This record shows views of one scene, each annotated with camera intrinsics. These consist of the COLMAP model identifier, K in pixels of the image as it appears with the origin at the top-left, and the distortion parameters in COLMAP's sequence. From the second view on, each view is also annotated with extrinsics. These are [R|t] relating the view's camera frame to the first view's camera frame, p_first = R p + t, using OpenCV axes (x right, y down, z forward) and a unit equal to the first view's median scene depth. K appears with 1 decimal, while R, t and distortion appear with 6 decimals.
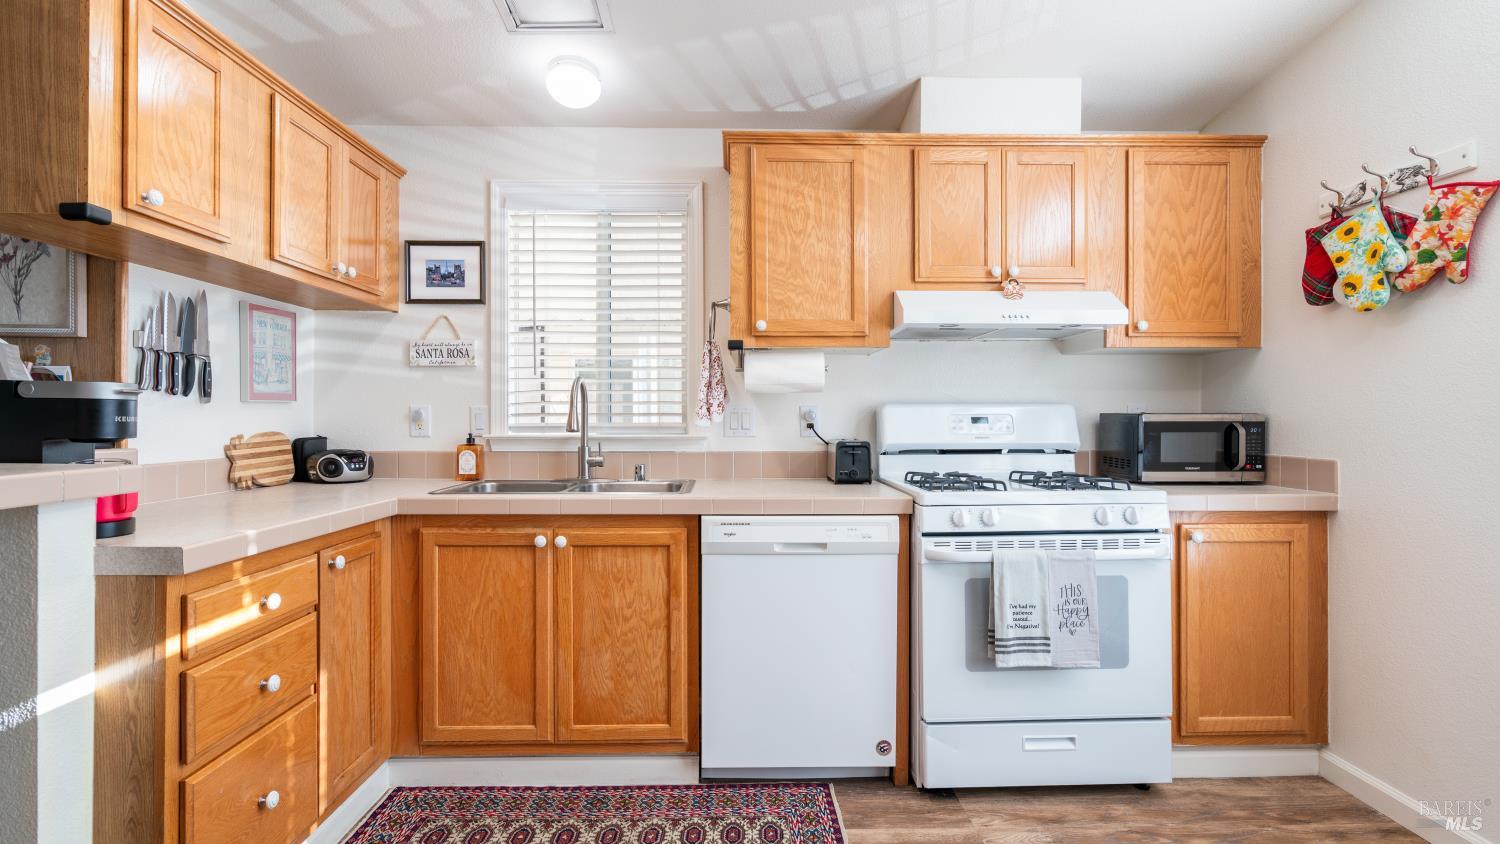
lens RADIAL K [[685.2, 0, 752.6], [0, 685.2, 416.4], [0, 0, 1]] dist [-0.014939, 0.009669]
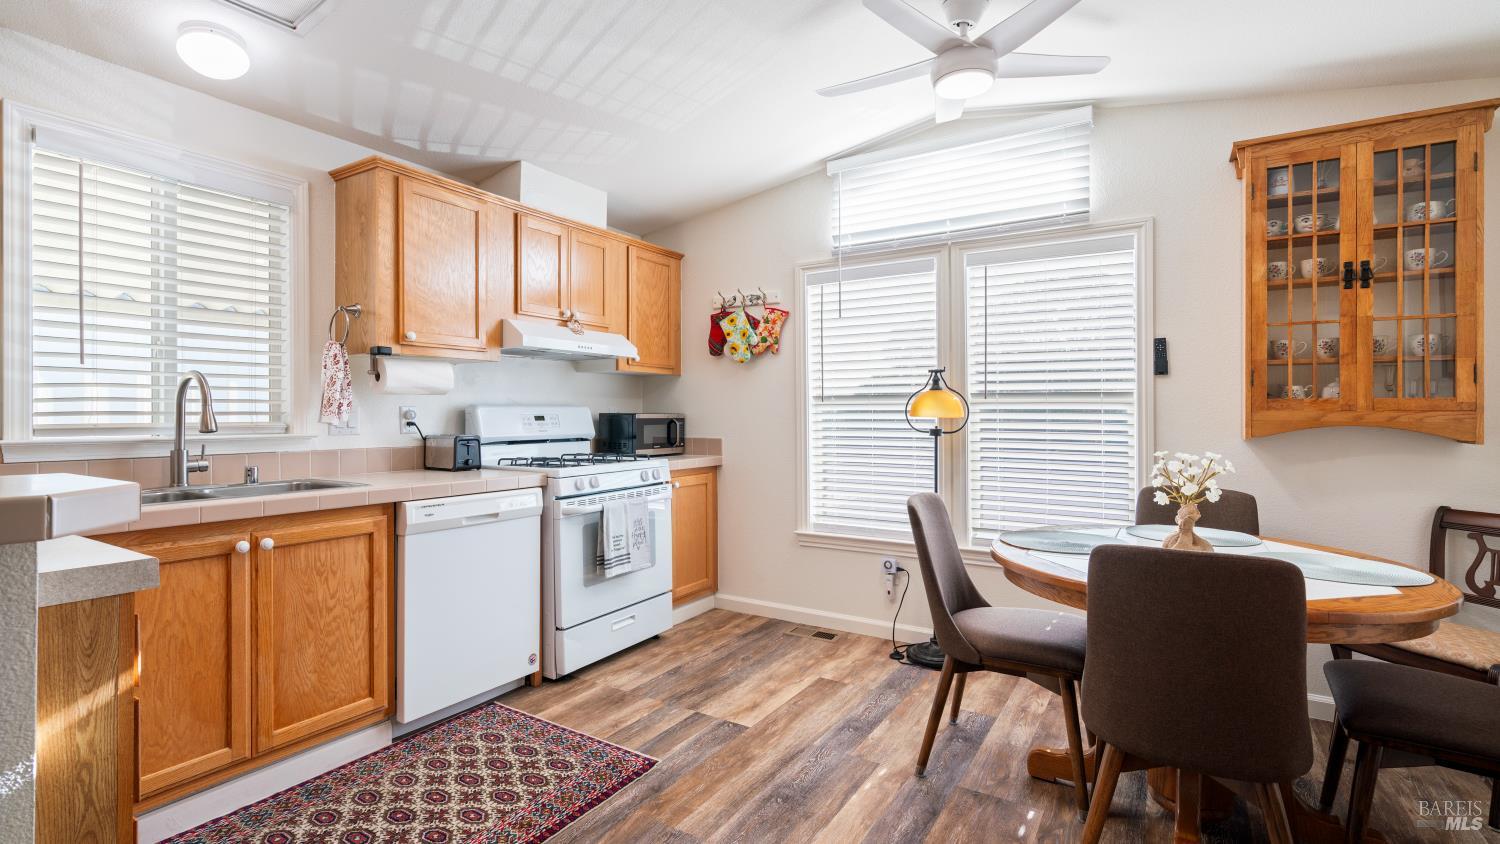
lens RADIAL K [[670.6, 0, 749.1], [0, 670.6, 408.0], [0, 0, 1]] dist [-0.003413, -0.000212]
pose [[0.551764, 0.008378, 0.833958, -0.686348], [0.001156, 0.999941, -0.010810, 0.000492], [-0.833999, 0.006929, 0.551722, -0.099084]]
